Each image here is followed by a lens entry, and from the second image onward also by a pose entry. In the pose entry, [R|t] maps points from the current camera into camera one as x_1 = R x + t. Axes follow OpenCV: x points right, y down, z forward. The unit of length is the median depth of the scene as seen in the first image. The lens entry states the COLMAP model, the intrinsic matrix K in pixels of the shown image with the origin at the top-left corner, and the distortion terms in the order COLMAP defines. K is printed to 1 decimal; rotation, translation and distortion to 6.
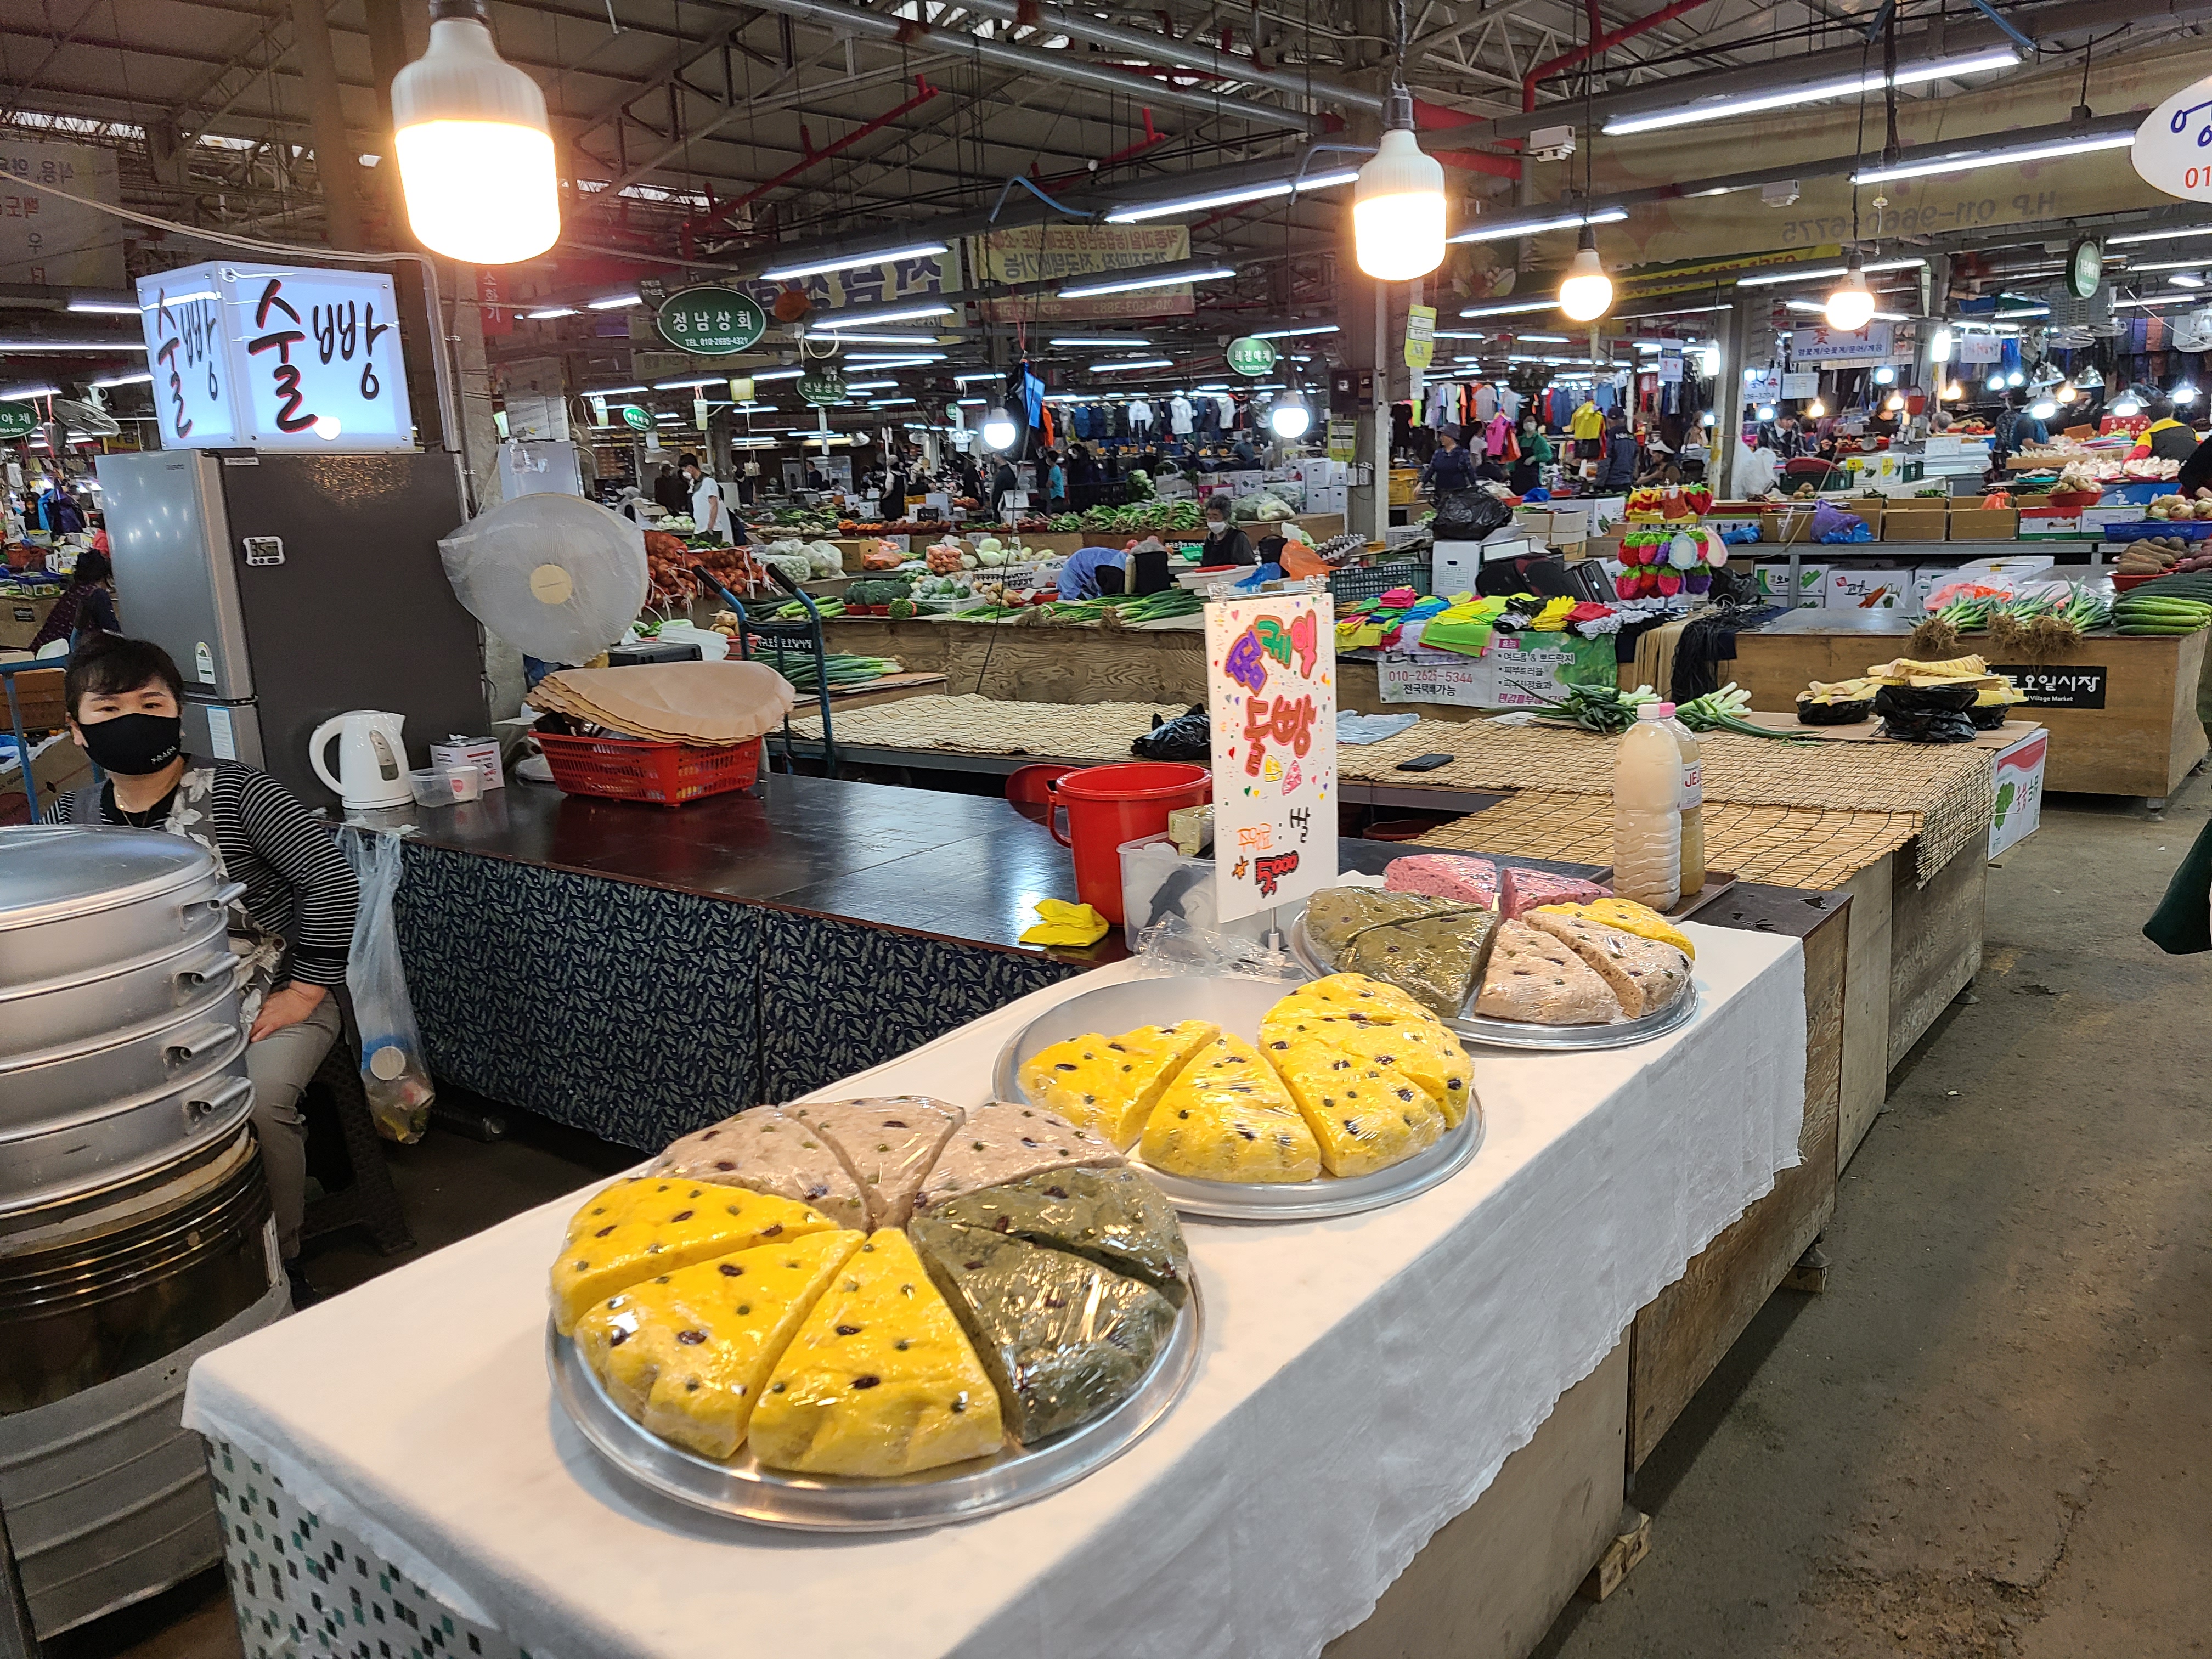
lens RADIAL K [[1625.8, 0, 1106.0], [0, 1625.8, 829.5], [0, 0, 1]] dist [0.035348, -0.001819]
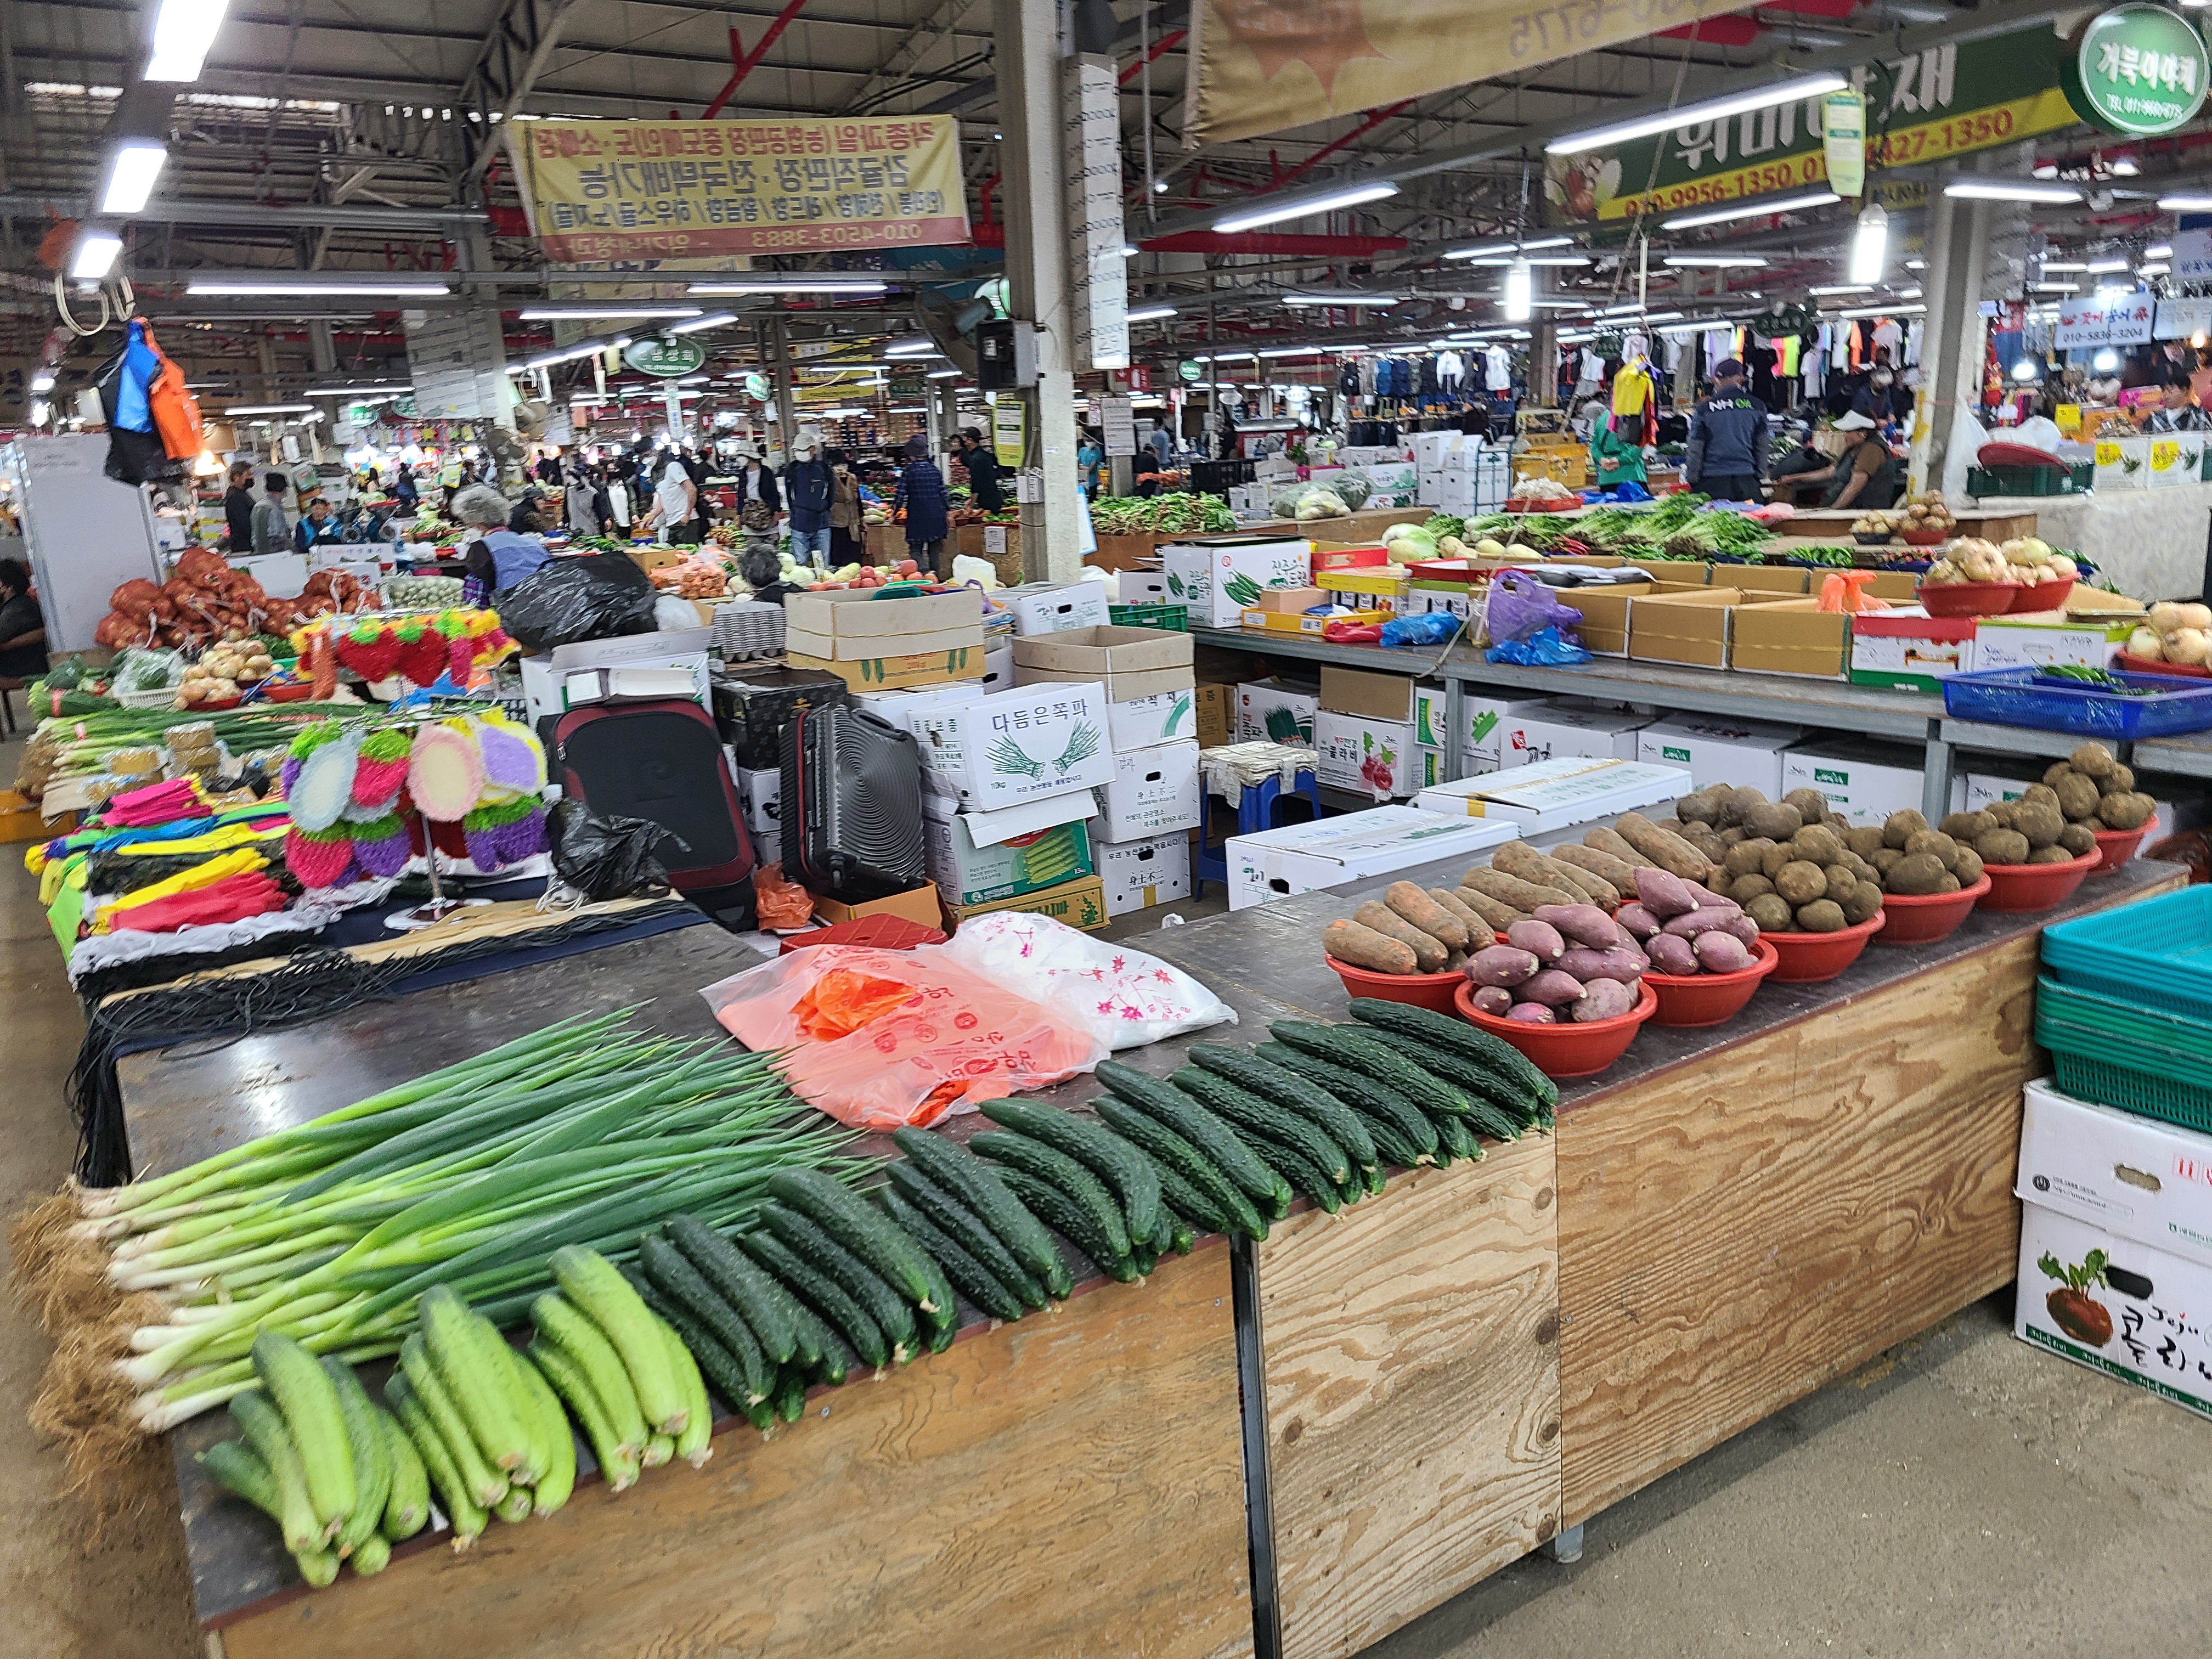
lens RADIAL K [[1625.8, 0, 1106.0], [0, 1625.8, 829.5], [0, 0, 1]] dist [0.035348, -0.001819]
pose [[0.949780, 0.069858, -0.305022, 0.384076], [-0.061032, 0.997397, 0.038390, -0.107808], [0.306910, -0.017846, 0.951571, 0.390526]]
